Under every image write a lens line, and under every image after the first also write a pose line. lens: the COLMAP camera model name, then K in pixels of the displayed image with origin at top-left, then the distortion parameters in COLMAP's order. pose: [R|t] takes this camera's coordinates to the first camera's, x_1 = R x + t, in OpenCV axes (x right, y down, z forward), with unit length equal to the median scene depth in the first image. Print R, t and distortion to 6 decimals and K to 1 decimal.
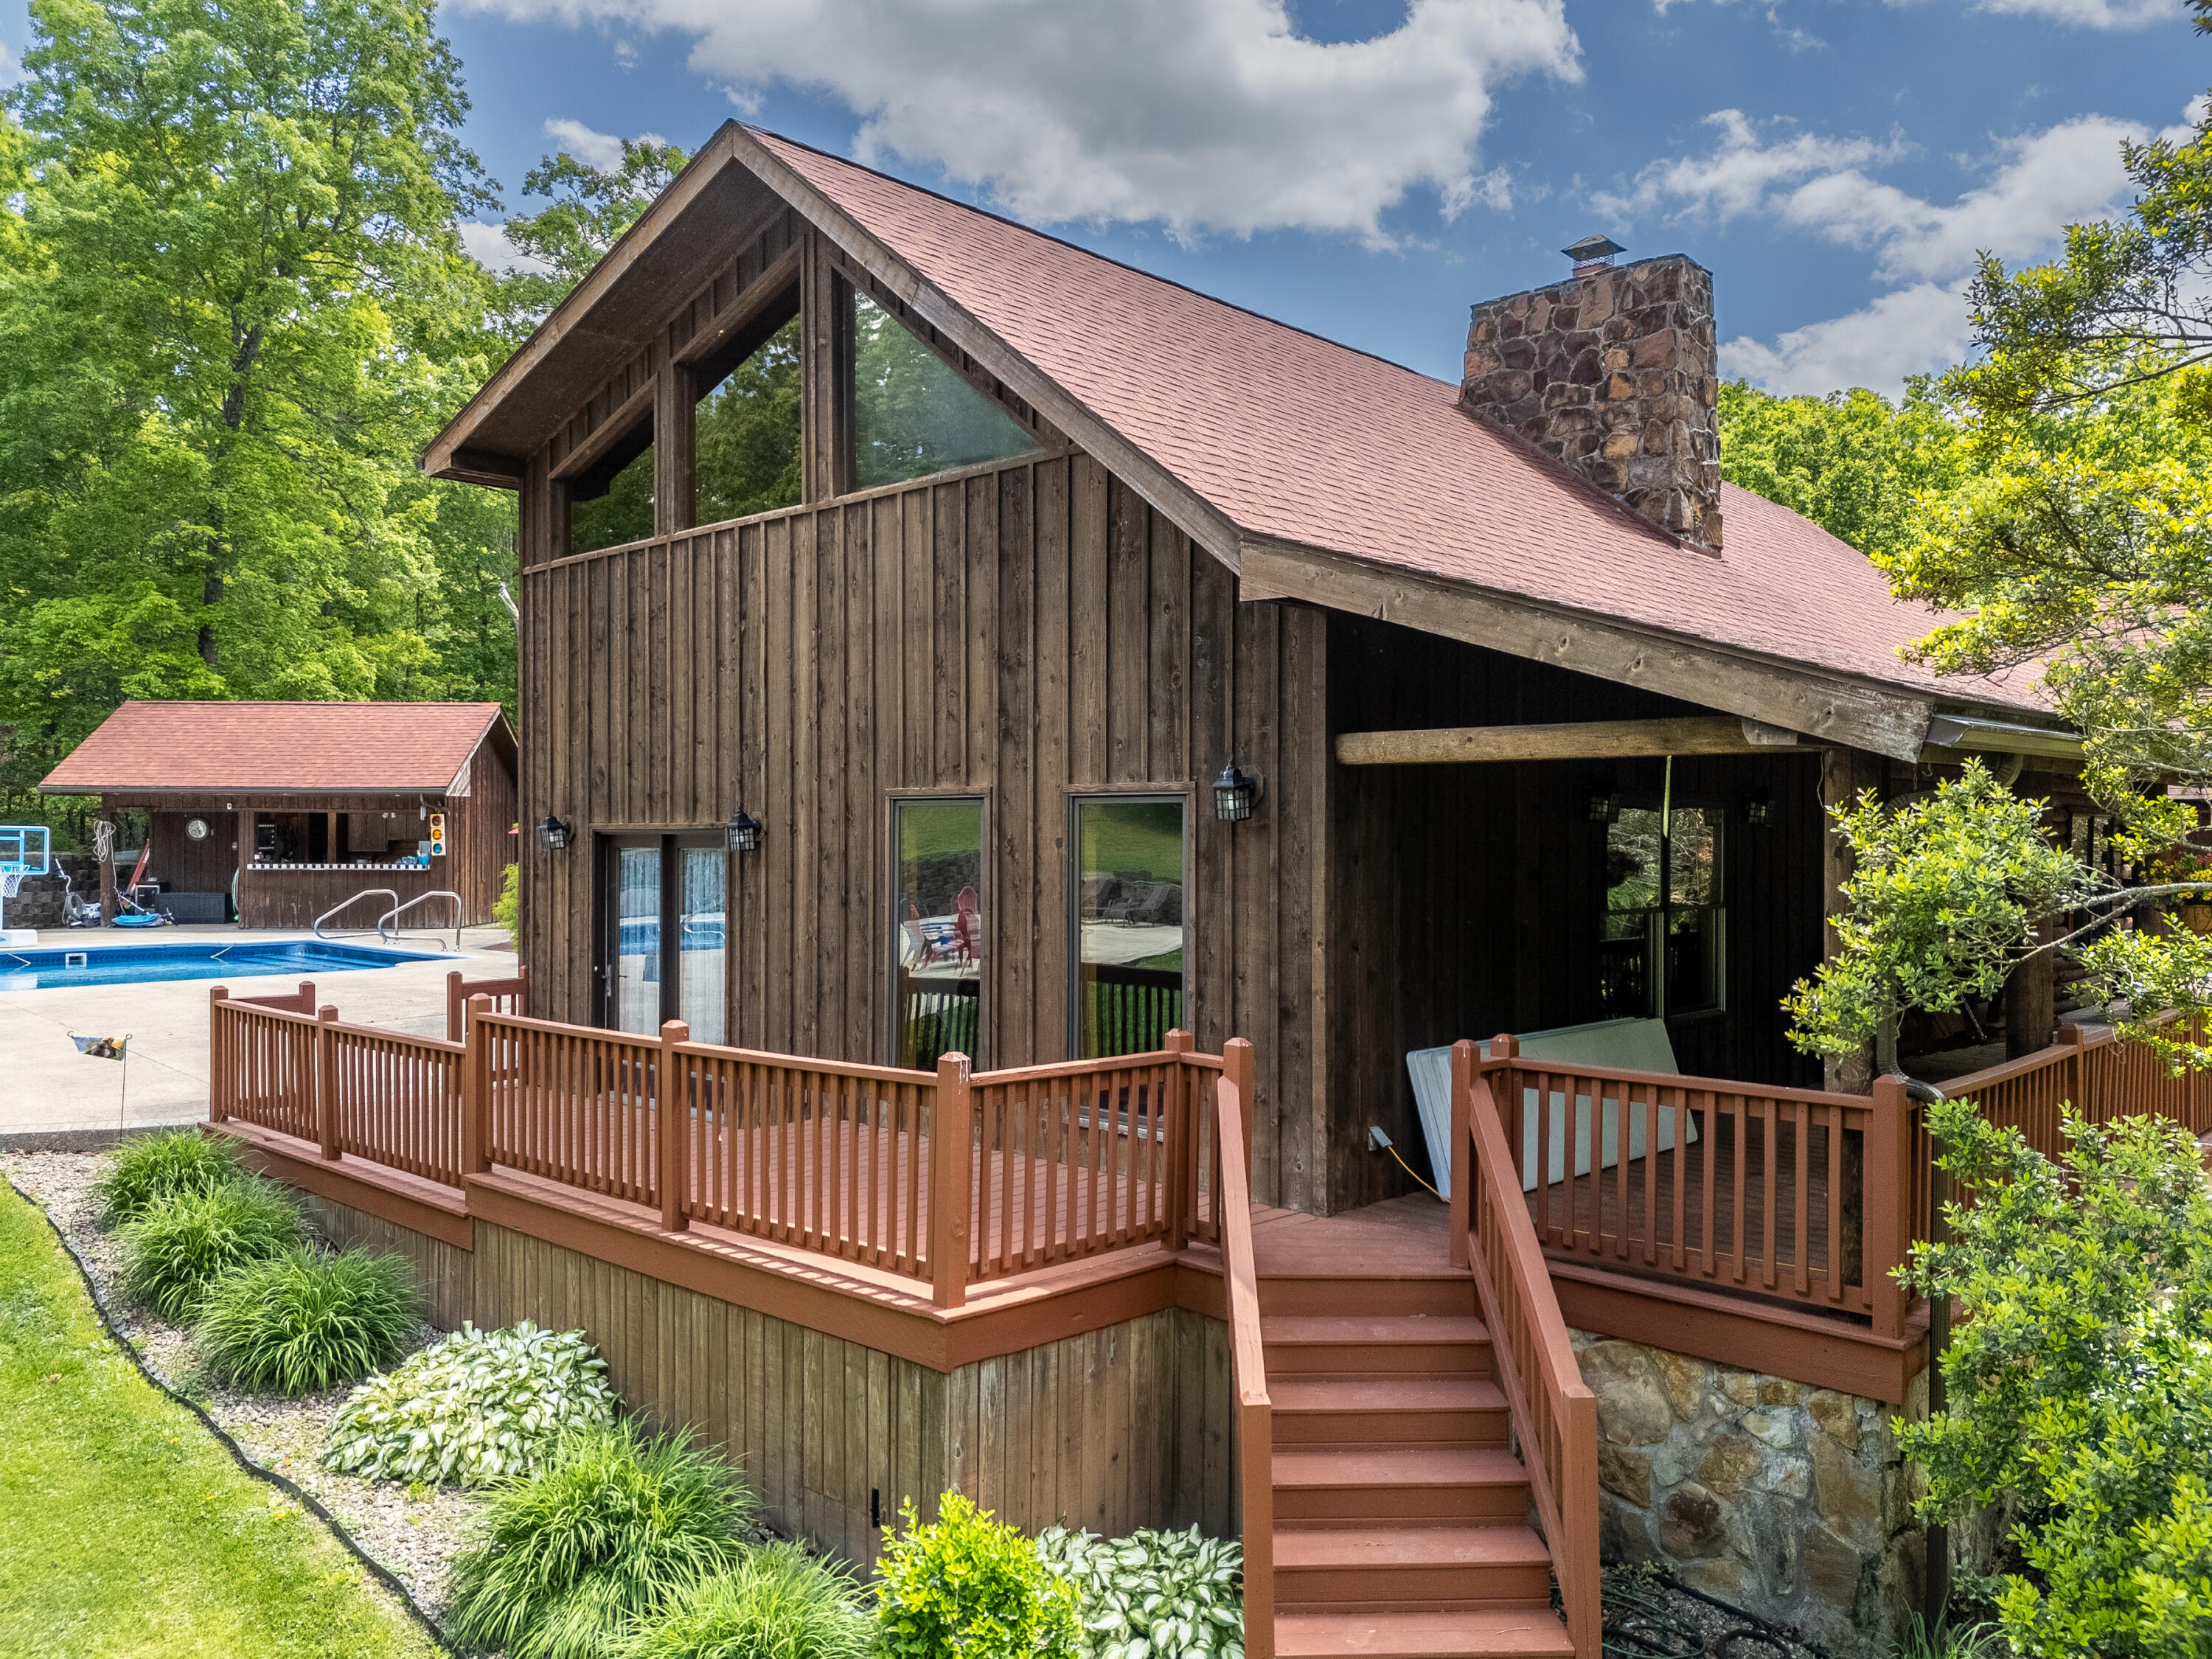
lens RADIAL K [[1620.0, 0, 1104.0], [0, 1620.0, 835.4], [0, 0, 1]] dist [0.084001, -0.093593]
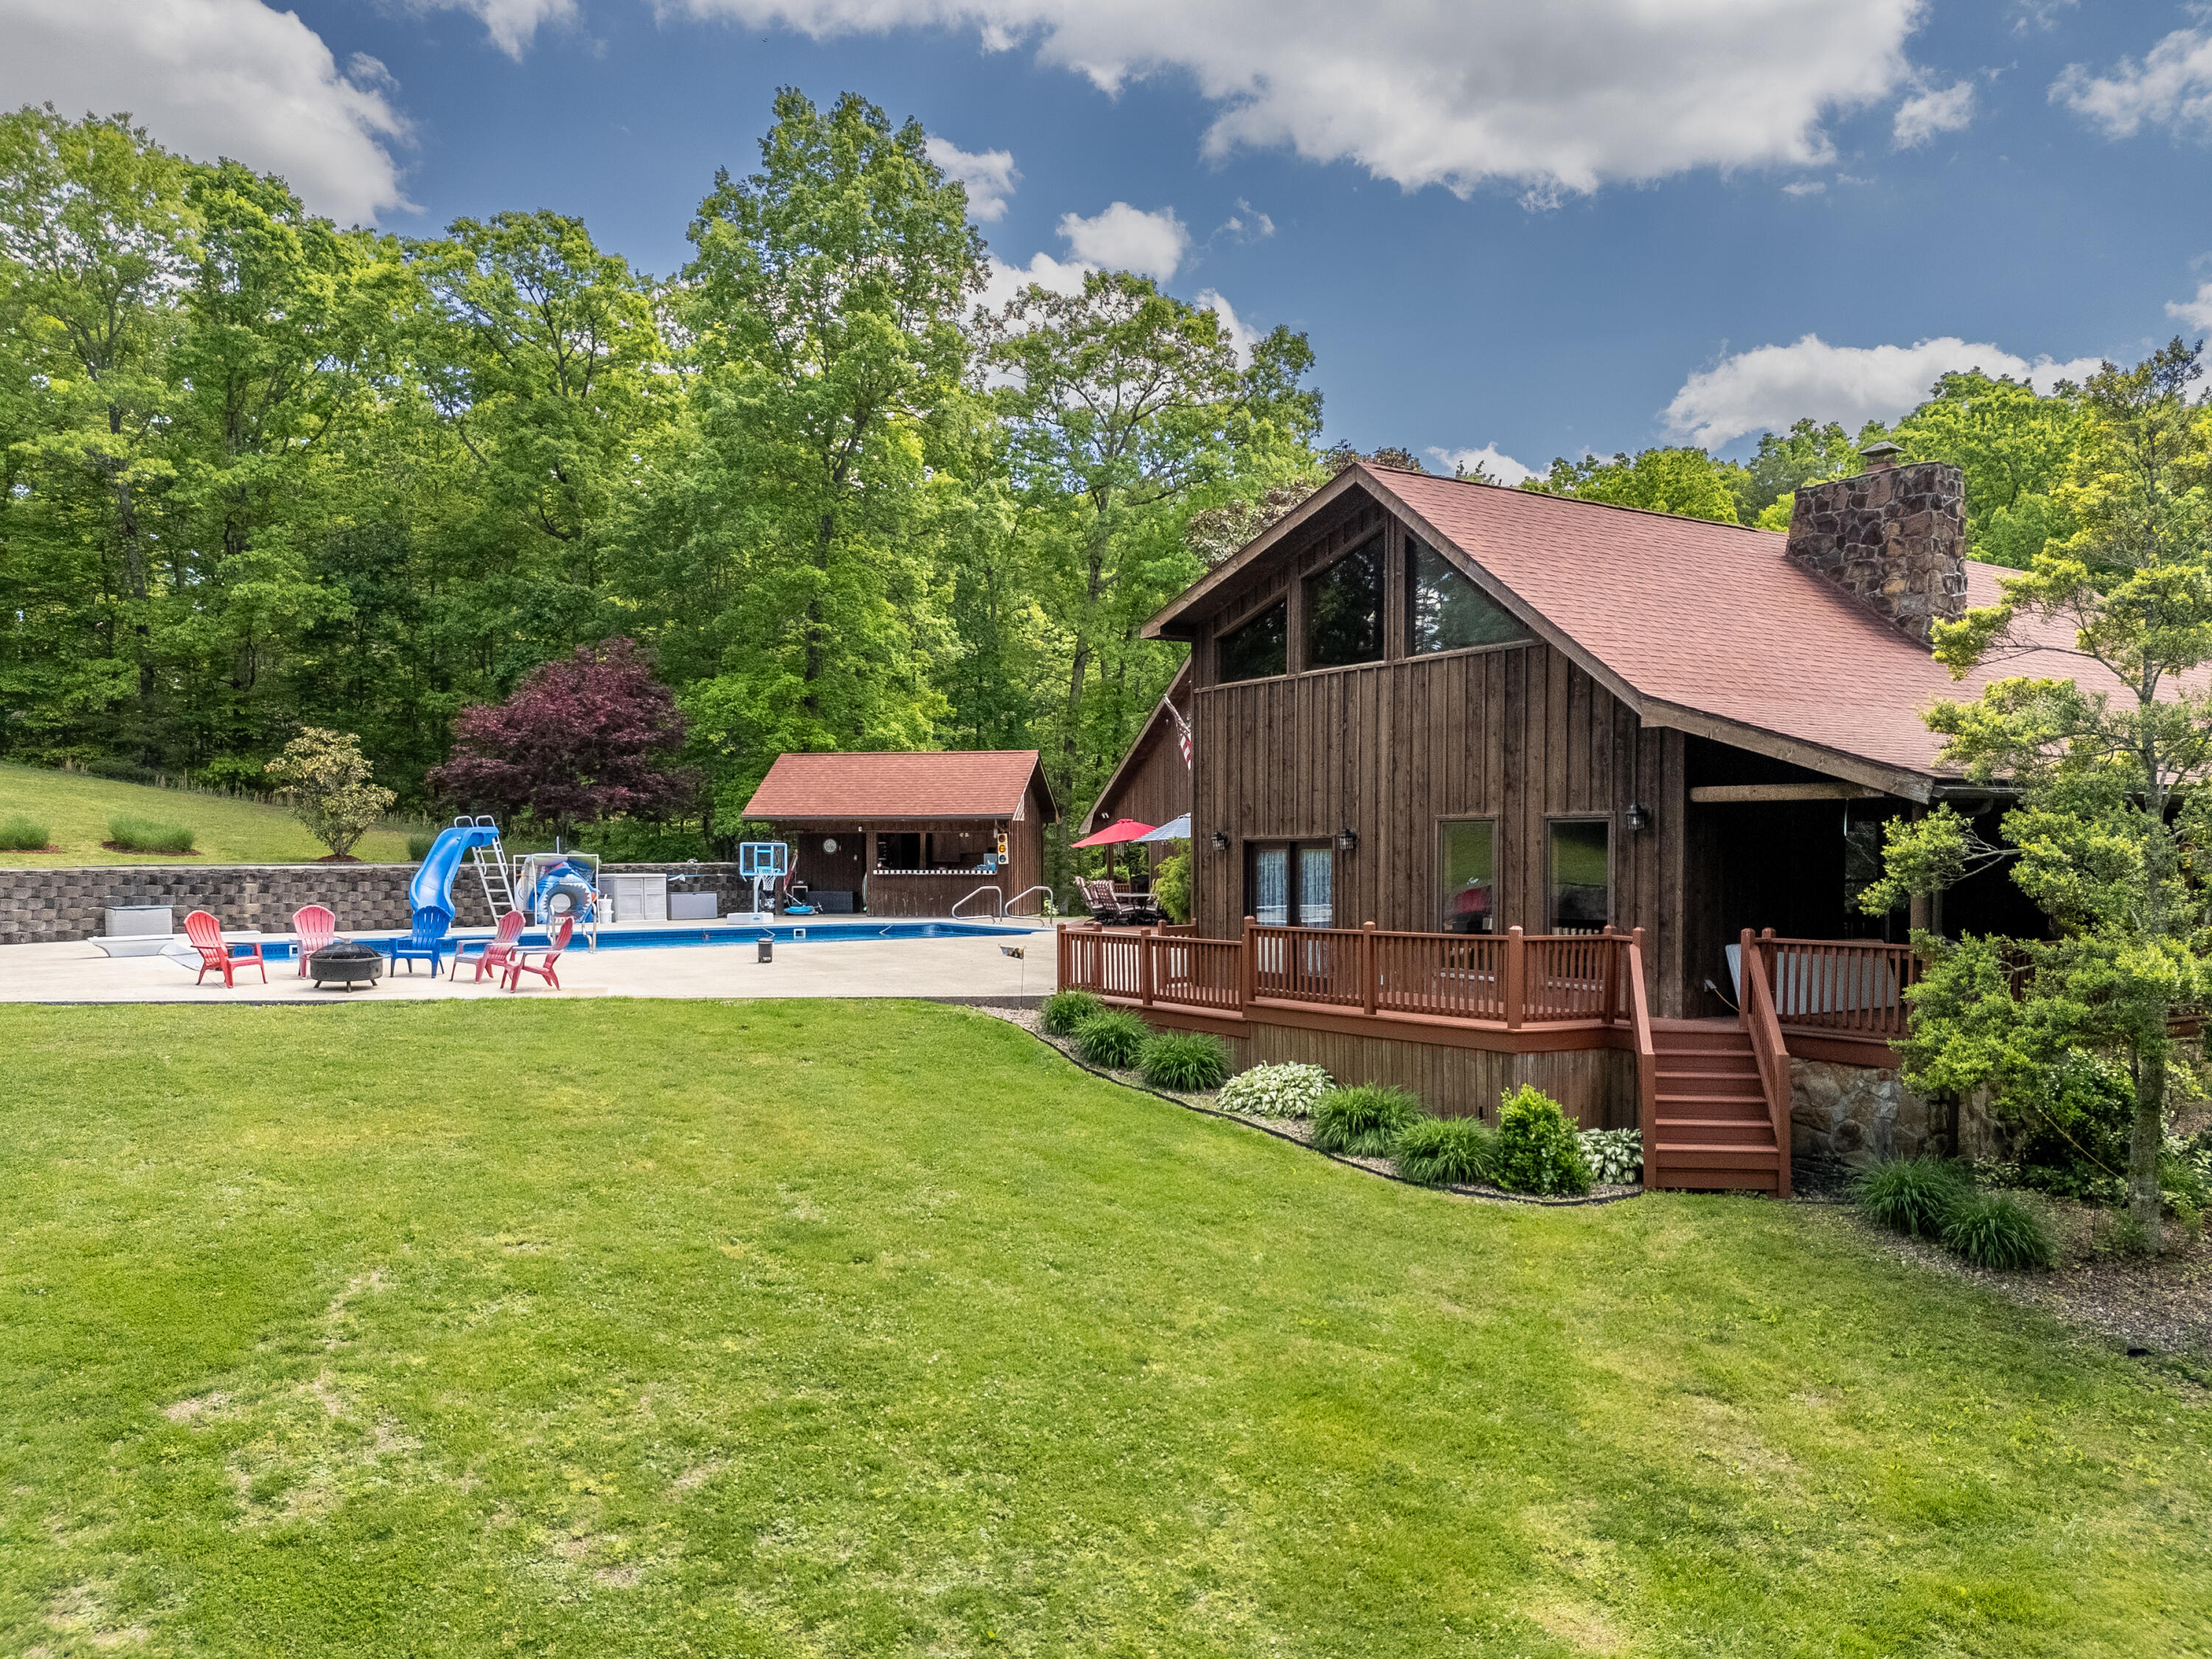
lens RADIAL K [[1641.6, 0, 1093.9], [0, 1641.6, 909.5], [0, 0, 1]] dist [0.049604, -0.041568]
pose [[0.975835, 0.002751, -0.218493, -0.101613], [0.004743, 0.999418, 0.033767, 0.013079], [0.218459, -0.033987, 0.975254, -0.910156]]
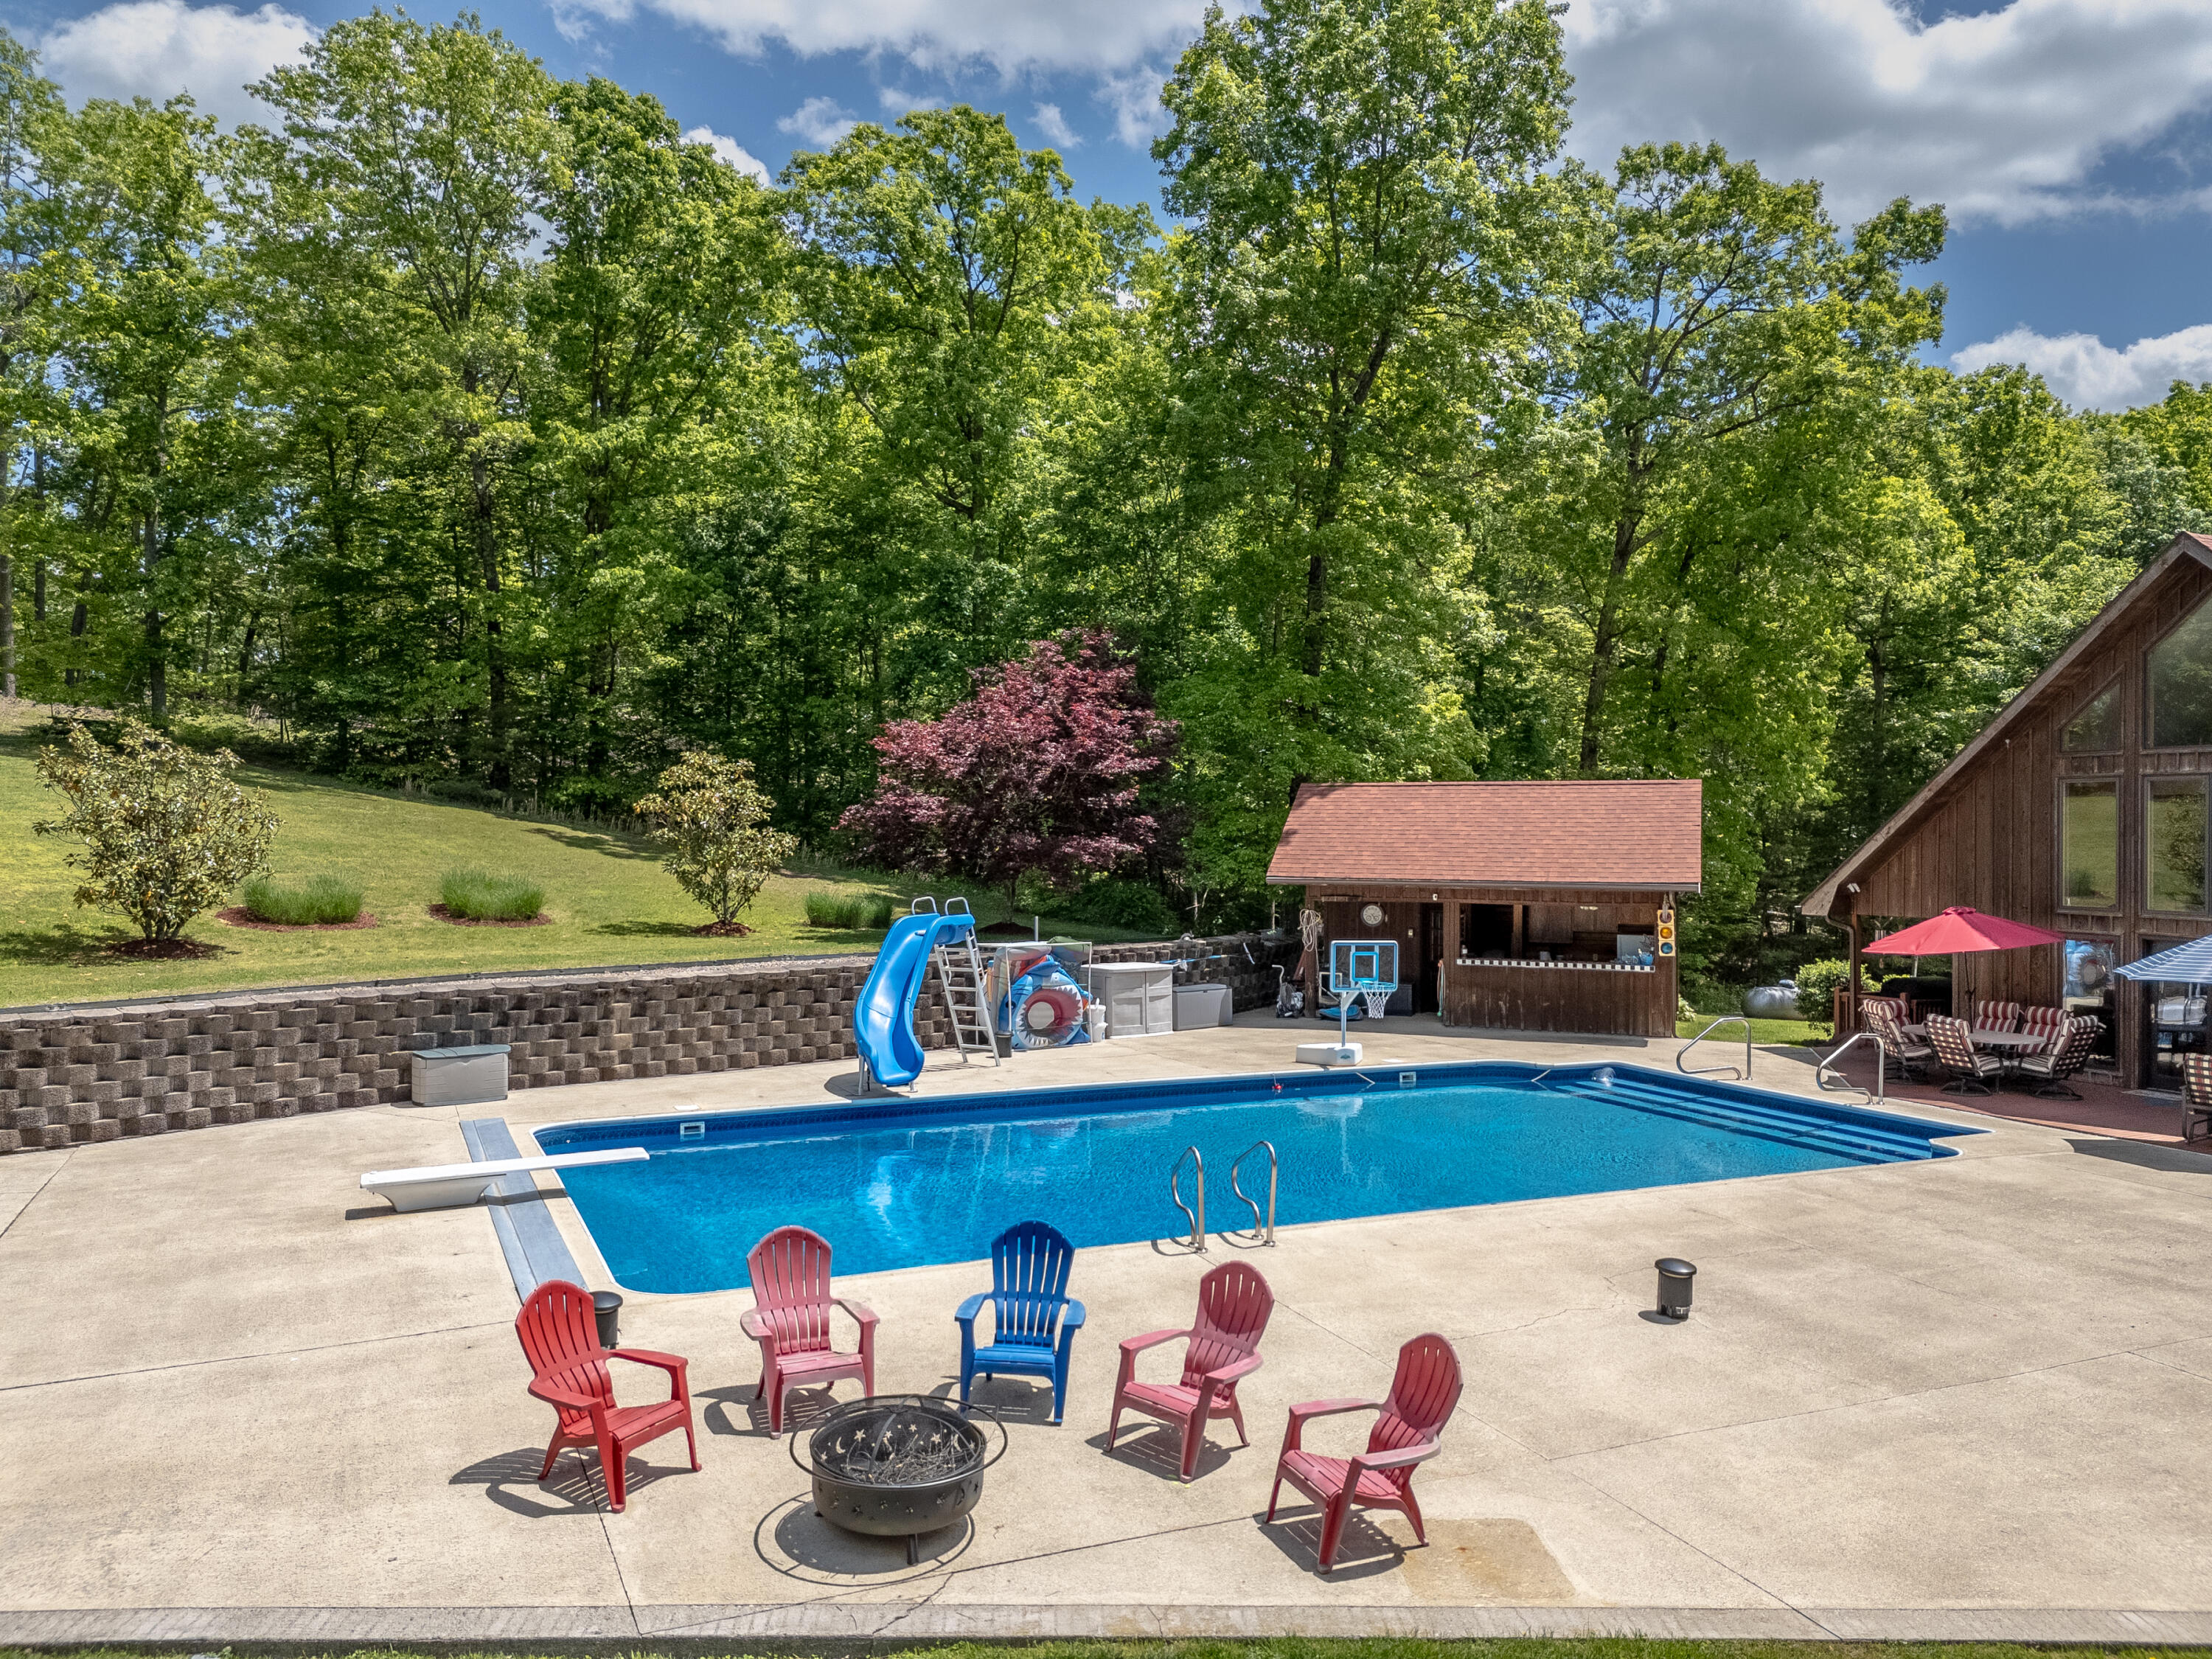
lens RADIAL K [[1620.0, 0, 1104.0], [0, 1620.0, 835.4], [0, 0, 1]] dist [0.084001, -0.093593]
pose [[0.926583, 0.002824, -0.376080, -1.048249], [-0.003743, 0.999992, -0.001711, -0.149997], [0.376072, 0.002993, 0.926586, 0.173394]]
